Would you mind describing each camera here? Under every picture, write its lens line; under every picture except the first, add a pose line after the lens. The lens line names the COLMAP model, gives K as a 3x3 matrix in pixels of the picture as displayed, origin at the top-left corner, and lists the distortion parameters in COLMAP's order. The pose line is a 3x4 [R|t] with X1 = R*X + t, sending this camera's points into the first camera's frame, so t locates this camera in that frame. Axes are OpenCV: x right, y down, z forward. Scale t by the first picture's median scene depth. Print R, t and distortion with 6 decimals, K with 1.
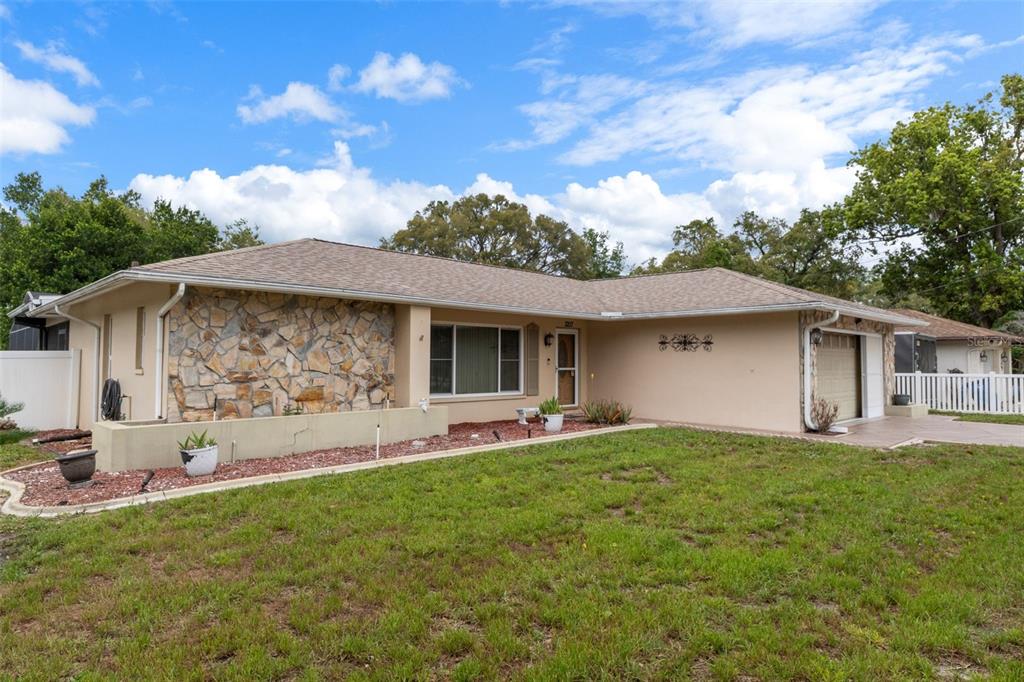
lens RADIAL K [[549.3, 0, 484.2], [0, 549.3, 340.9], [0, 0, 1]] dist [-0.003874, -0.000720]
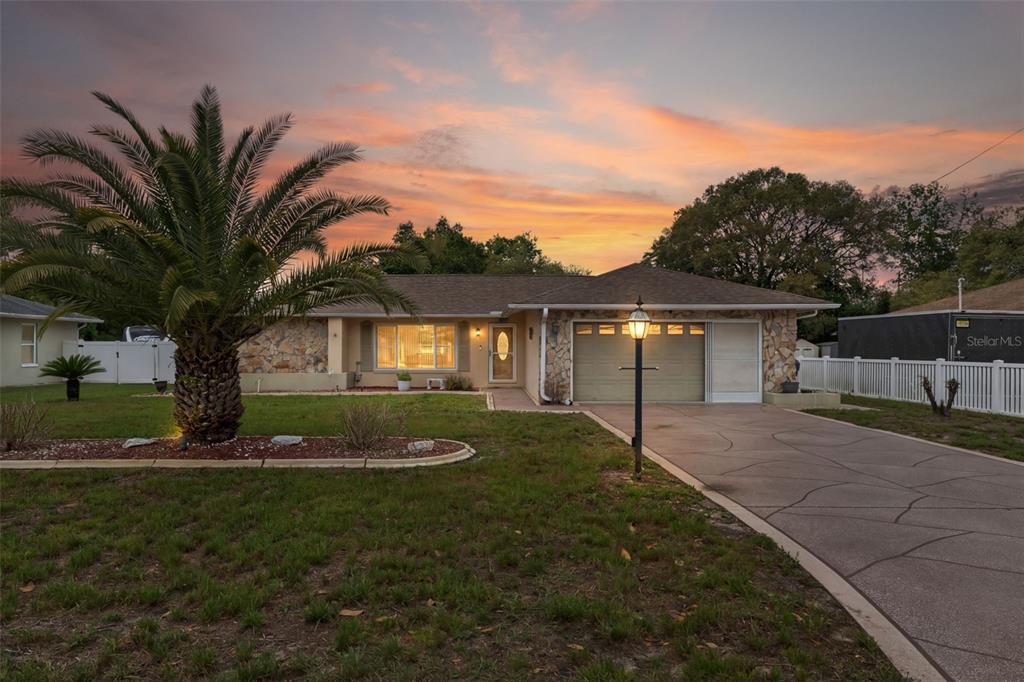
lens RADIAL K [[531.4, 0, 499.2], [0, 531.4, 342.3], [0, 0, 1]] dist [0.002205, 0.000252]
pose [[0.781484, -0.007897, -0.623875, 1.425197], [0.026398, 0.999443, 0.020416, -0.003222], [0.623366, -0.032424, 0.781257, -0.030568]]
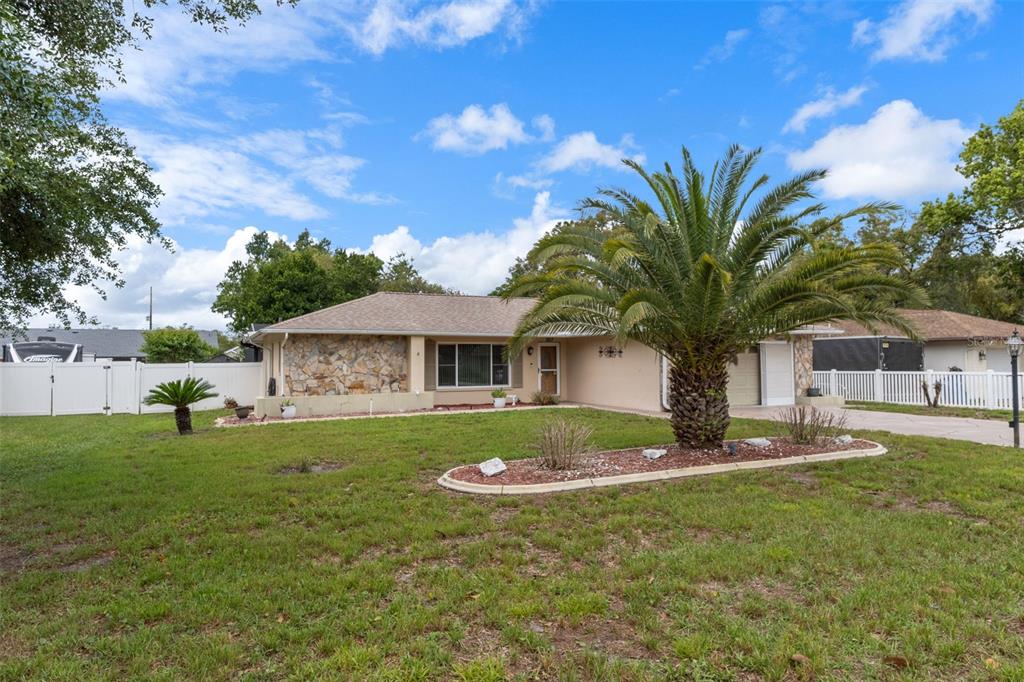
lens RADIAL K [[531.4, 0, 499.2], [0, 531.4, 342.3], [0, 0, 1]] dist [0.002205, 0.000252]
pose [[0.956786, -0.023104, -0.289873, 0.648146], [0.022881, 0.999730, -0.004157, -0.029767], [0.289891, -0.002655, 0.957056, -0.579843]]
